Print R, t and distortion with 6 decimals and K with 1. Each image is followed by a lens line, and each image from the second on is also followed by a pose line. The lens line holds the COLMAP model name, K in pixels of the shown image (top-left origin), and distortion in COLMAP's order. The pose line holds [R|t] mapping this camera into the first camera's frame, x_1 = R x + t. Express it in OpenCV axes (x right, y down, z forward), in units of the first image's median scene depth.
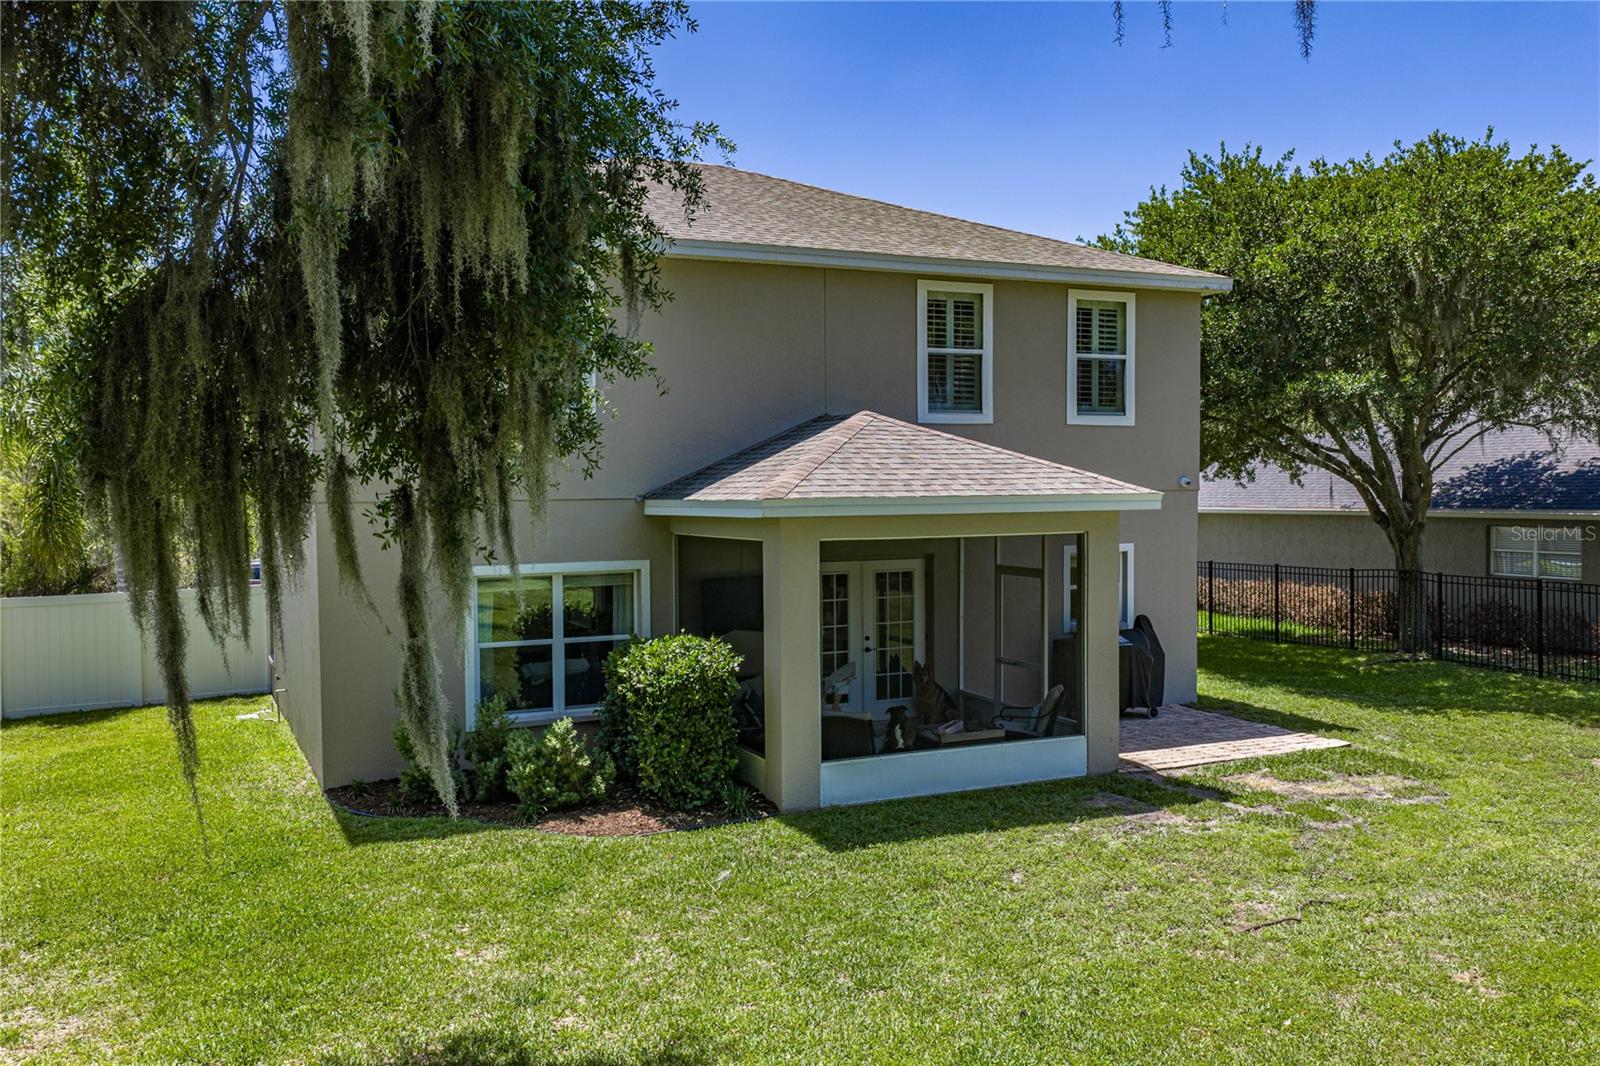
lens RADIAL K [[1307.7, 0, 783.4], [0, 1307.7, 537.0], [0, 0, 1]] dist [0.010503, 0.000491]
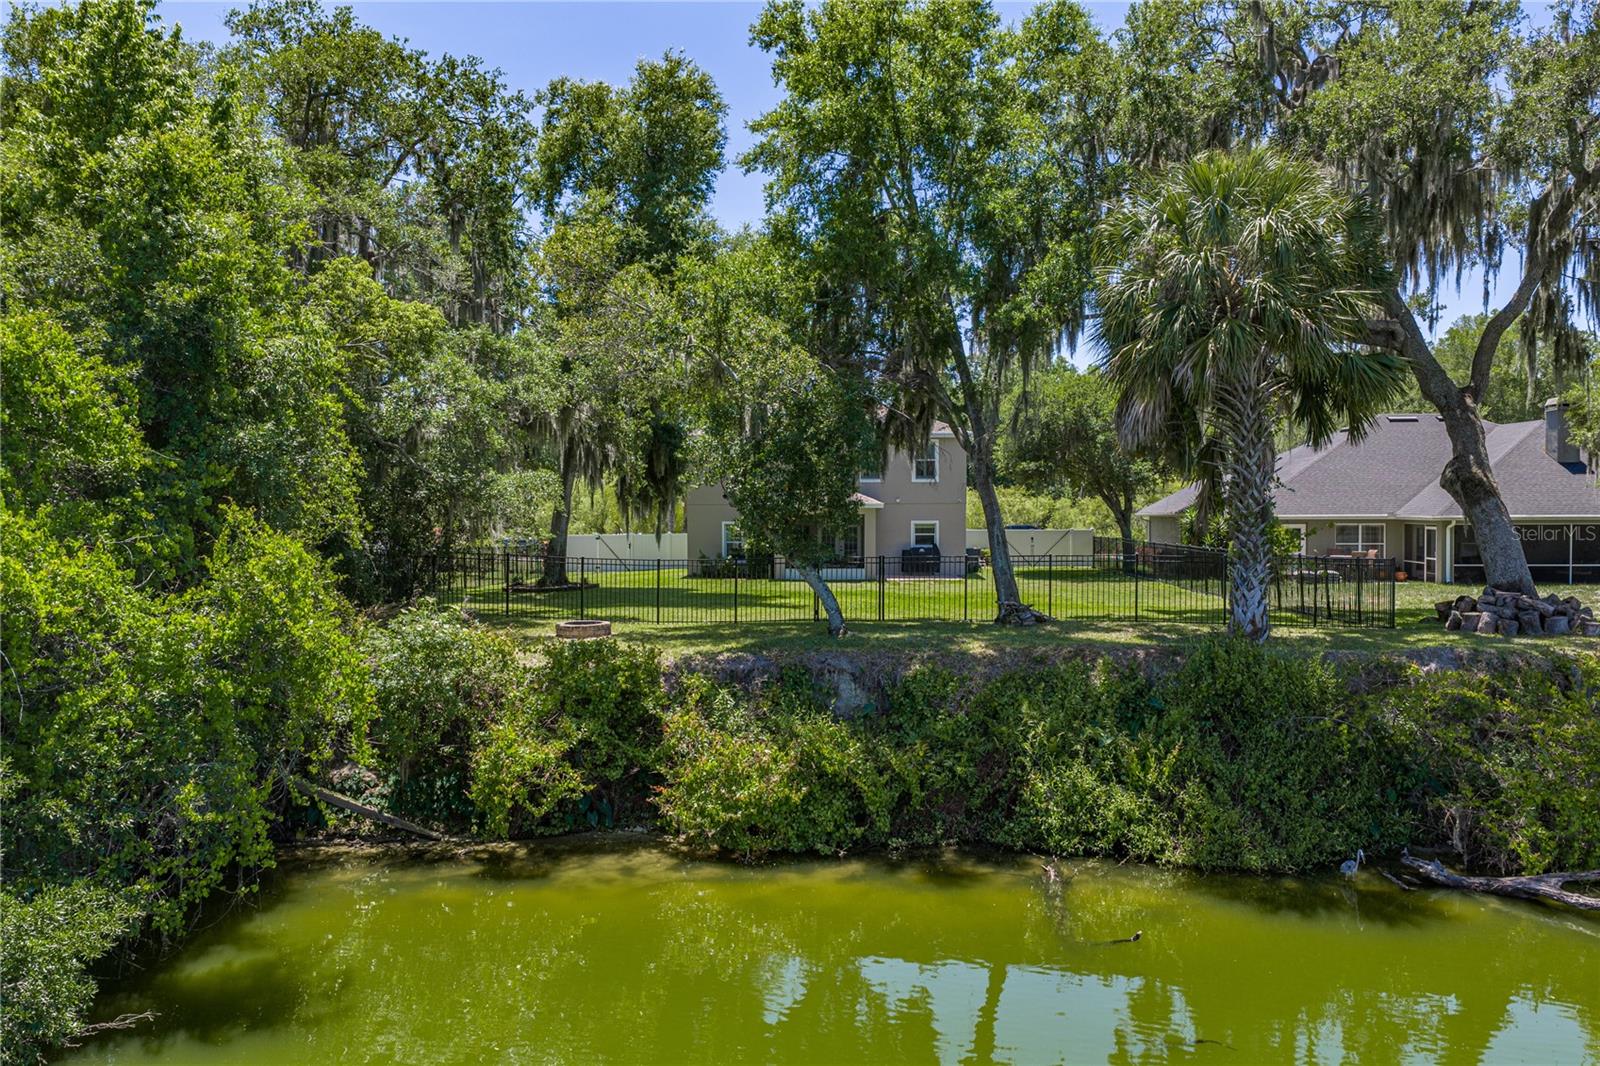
lens RADIAL K [[1317.4, 0, 800.1], [0, 1317.4, 534.8], [0, 0, 1]] dist [0.011718, 0.001135]
pose [[0.898707, 0.016585, -0.438235, 1.441228], [-0.022949, 0.999694, -0.009229, 0.079861], [0.437948, 0.018351, 0.898813, -2.066244]]
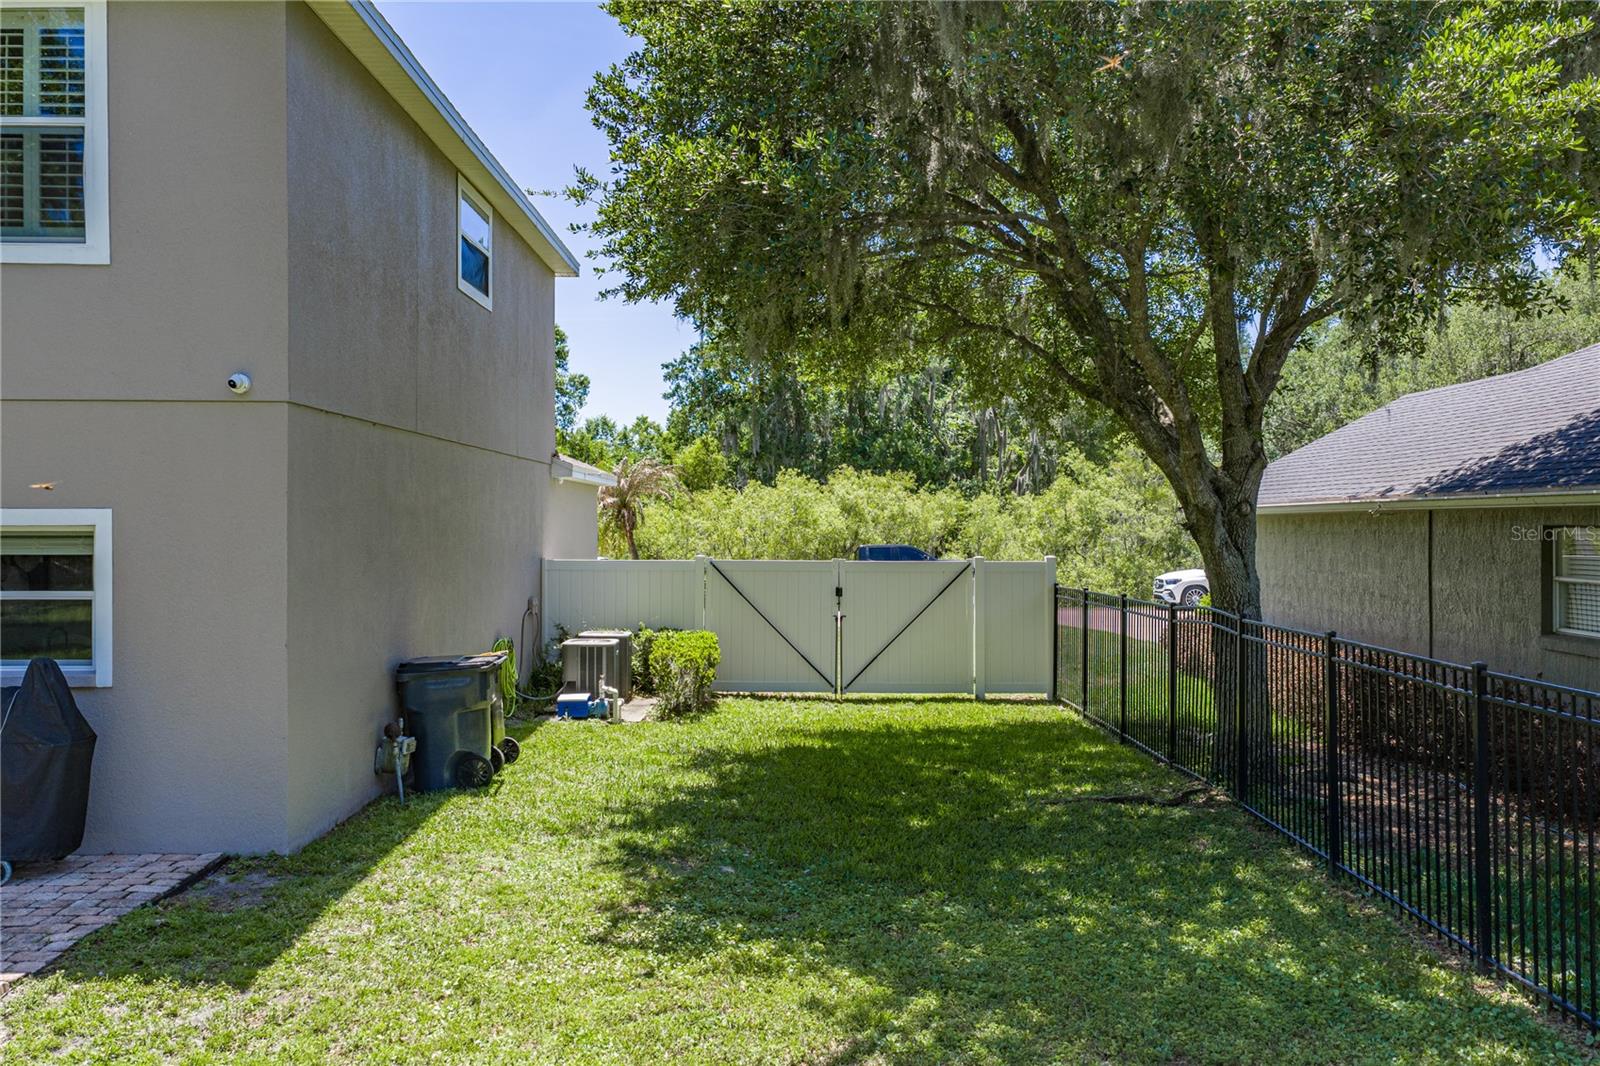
lens RADIAL K [[1318.6, 0, 769.6], [0, 1318.6, 540.5], [0, 0, 1]] dist [0.032337, -0.007777]
pose [[0.908470, 0.016733, -0.417615, 0.753588], [-0.028087, 0.999384, -0.021058, 0.021532], [0.417005, 0.030860, 0.908380, 0.719563]]
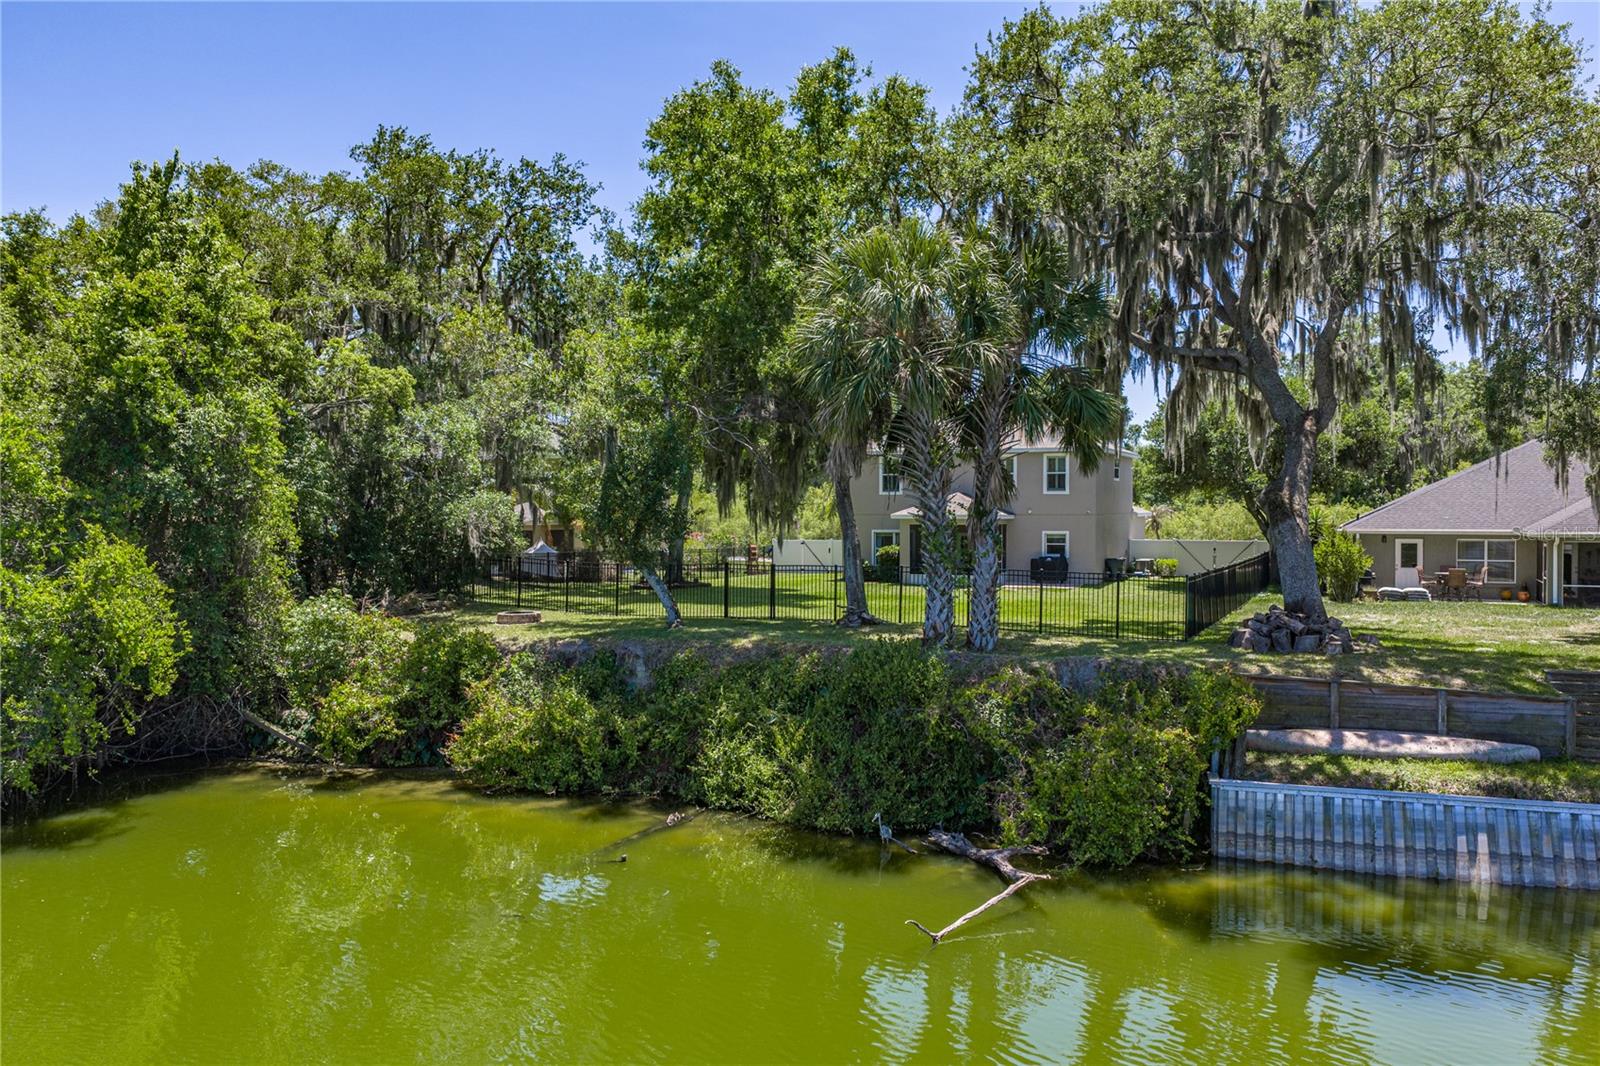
lens RADIAL K [[1321.4, 0, 798.9], [0, 1321.4, 539.1], [0, 0, 1]] dist [0.028924, -0.002220]
pose [[0.683760, 0.027249, -0.729198, 2.353880], [-0.035625, 0.999357, 0.003939, 0.037486], [0.728837, 0.023284, 0.684292, -1.819357]]
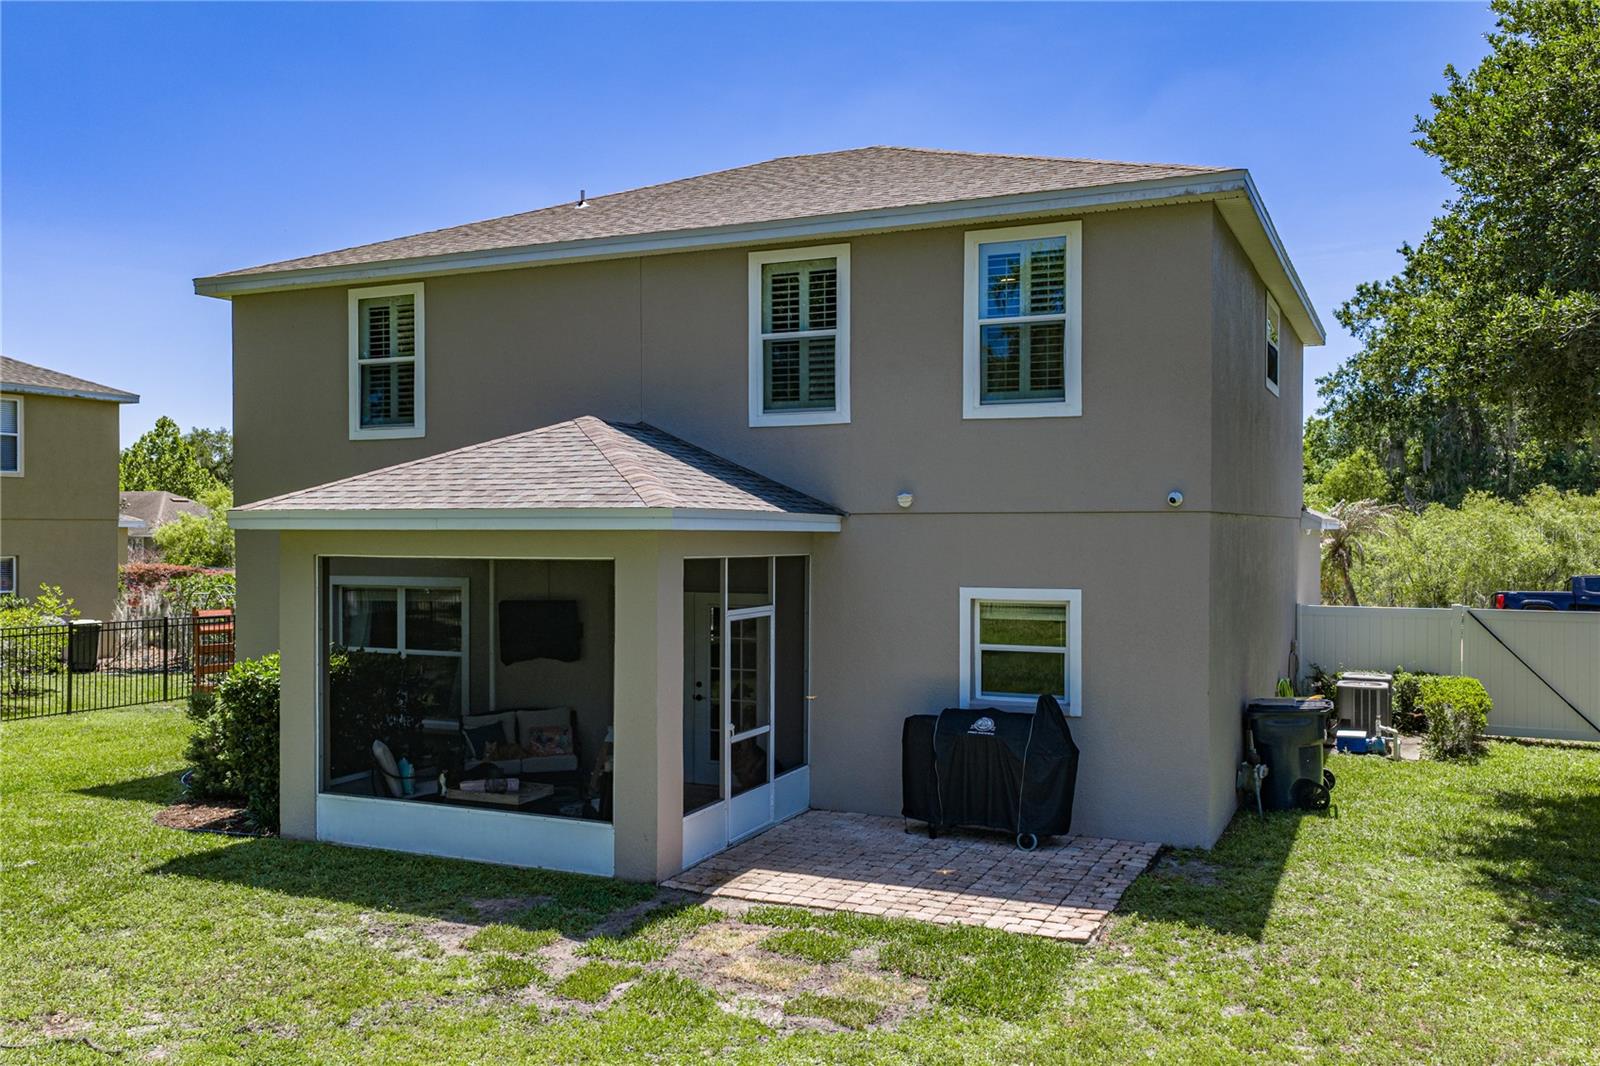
lens RADIAL K [[1321.4, 0, 798.9], [0, 1321.4, 539.1], [0, 0, 1]] dist [0.028924, -0.002220]
pose [[0.654535, 0.014545, -0.755892, 0.749911], [-0.037652, 0.999201, -0.013377, -0.007378], [0.755094, 0.037216, 0.654559, 0.484829]]
